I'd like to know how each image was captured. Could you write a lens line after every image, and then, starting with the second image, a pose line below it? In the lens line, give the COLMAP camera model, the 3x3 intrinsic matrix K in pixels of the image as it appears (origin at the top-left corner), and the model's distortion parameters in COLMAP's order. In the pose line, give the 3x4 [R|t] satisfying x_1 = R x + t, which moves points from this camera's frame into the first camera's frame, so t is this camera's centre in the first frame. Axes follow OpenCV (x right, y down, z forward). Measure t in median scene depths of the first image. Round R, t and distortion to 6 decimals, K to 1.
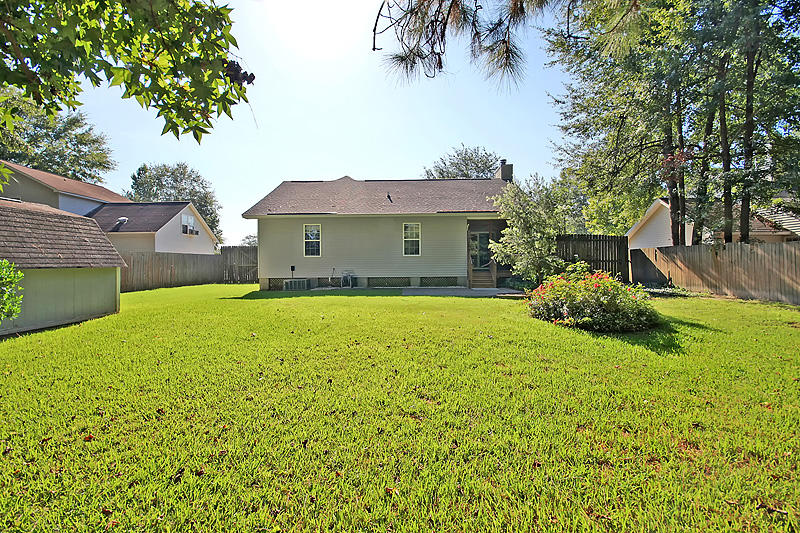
lens RADIAL K [[374.6, 0, 400.3], [0, 374.6, 266.2], [0, 0, 1]] dist [0.020191, -0.001277]
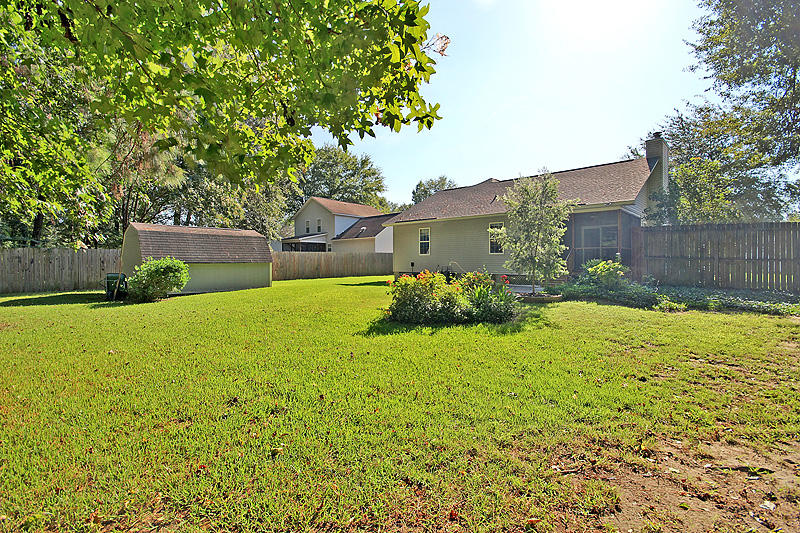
lens RADIAL K [[374.6, 0, 399.4], [0, 374.6, 263.9], [0, 0, 1]] dist [0.020191, -0.001277]
pose [[0.739825, 0.011912, -0.672694, 0.232374], [-0.006142, 0.999921, 0.010952, -0.004129], [0.672772, -0.003971, 0.739840, 0.019740]]
